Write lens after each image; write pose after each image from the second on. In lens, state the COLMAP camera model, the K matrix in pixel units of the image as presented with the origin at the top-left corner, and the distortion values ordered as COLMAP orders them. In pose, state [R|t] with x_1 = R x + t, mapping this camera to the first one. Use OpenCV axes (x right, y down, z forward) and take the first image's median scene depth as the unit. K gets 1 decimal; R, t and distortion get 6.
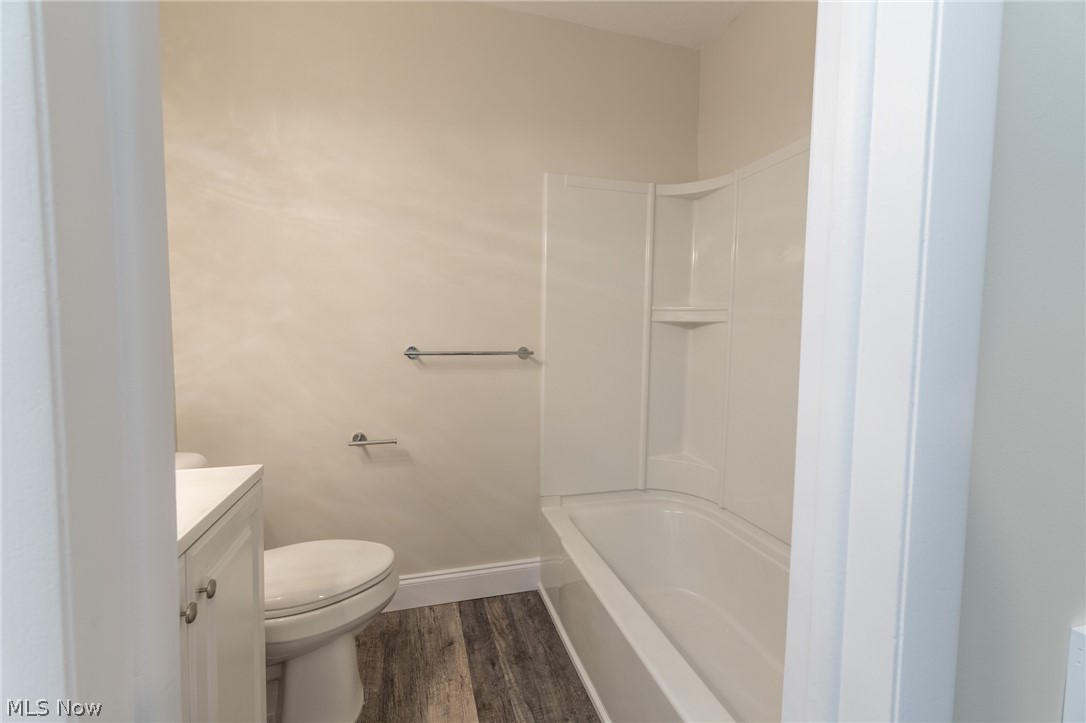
lens RADIAL K [[460.9, 0, 543.0], [0, 460.9, 361.5], [0, 0, 1]] dist [0.007788, -0.000229]
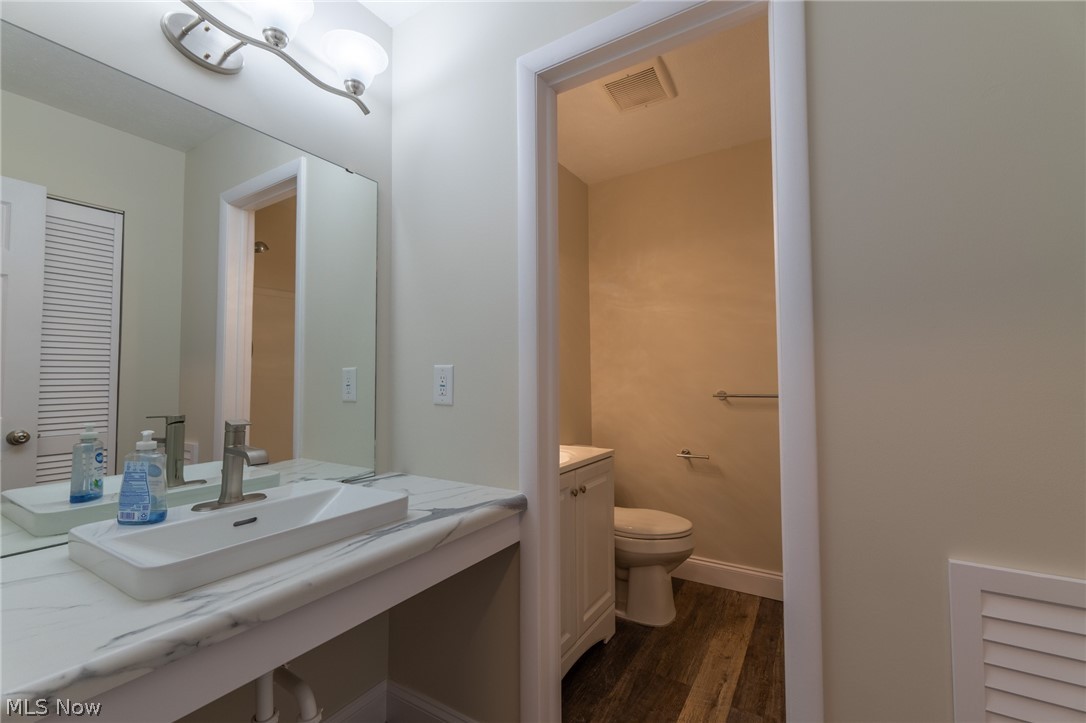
lens RADIAL K [[472.8, 0, 536.2], [0, 472.8, 363.8], [0, 0, 1]] dist [-0.000482, 0.000126]
pose [[0.656333, -0.042077, -0.753297, 0.469617], [-0.034073, 0.995772, -0.085308, 0.029898], [0.753702, 0.081657, 0.652124, -0.392982]]
